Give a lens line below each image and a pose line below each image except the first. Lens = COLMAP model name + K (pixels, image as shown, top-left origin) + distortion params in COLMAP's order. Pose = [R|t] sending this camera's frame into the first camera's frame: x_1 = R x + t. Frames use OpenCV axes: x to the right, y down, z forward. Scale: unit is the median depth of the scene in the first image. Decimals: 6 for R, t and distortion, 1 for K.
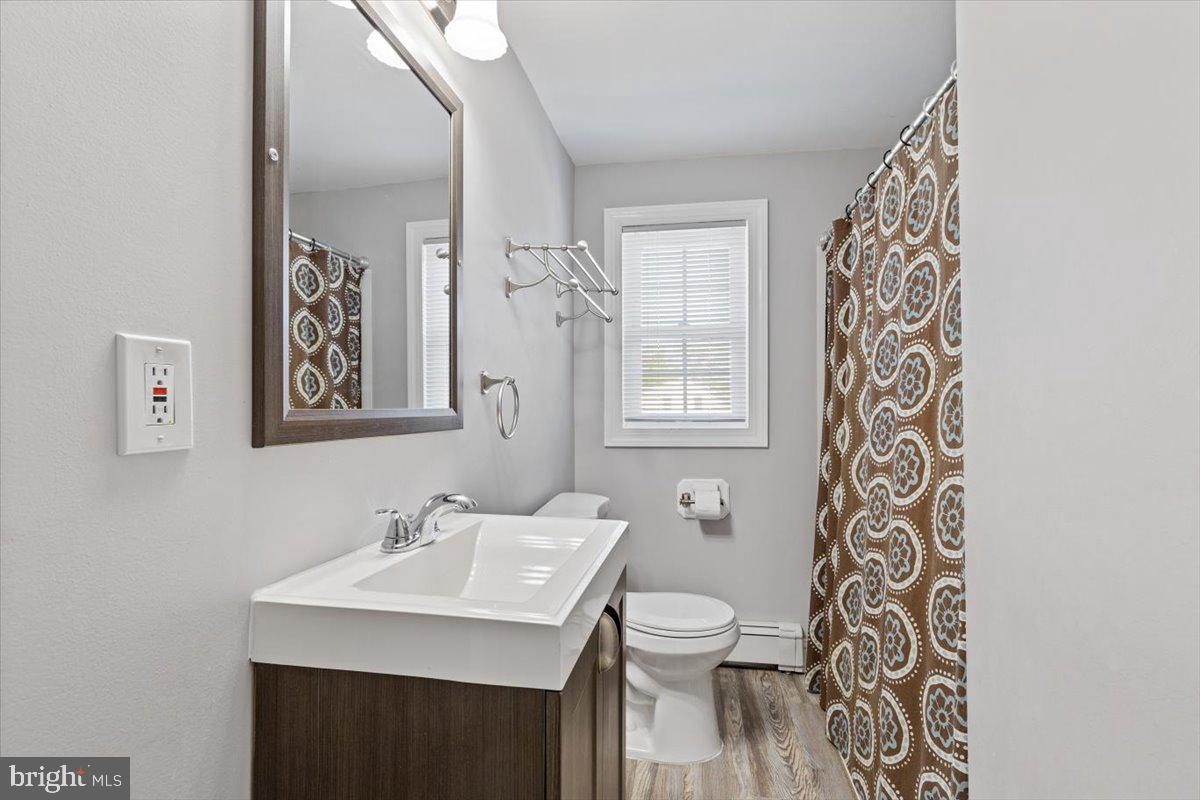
lens RADIAL K [[543.1, 0, 608.8], [0, 543.1, 406.0], [0, 0, 1]] dist [-0.001099, -0.000559]
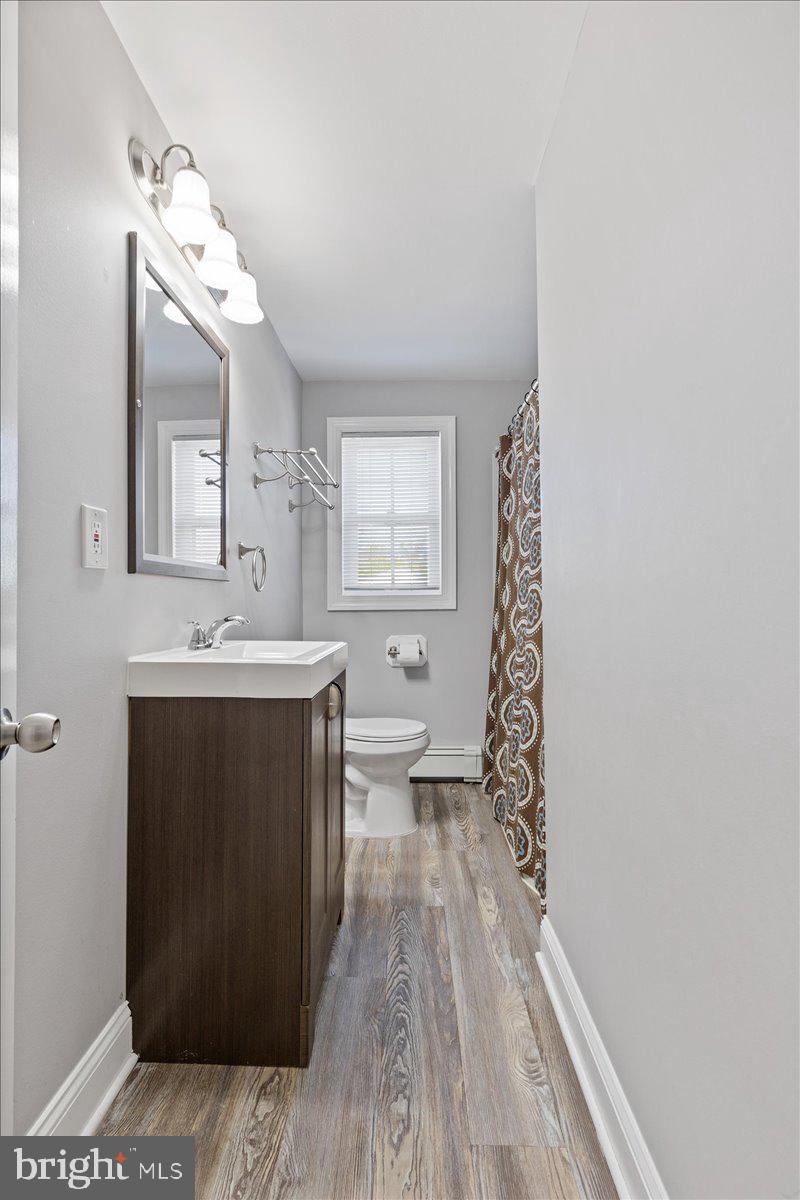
lens RADIAL K [[543.1, 0, 393.2], [0, 543.1, 594.7], [0, 0, 1]] dist [-0.001099, -0.000559]
pose [[0.992721, 0.000169, 0.120437, -0.012010], [0.000439, 0.999987, -0.005019, 0.064907], [-0.120436, 0.005036, 0.992708, -0.345174]]
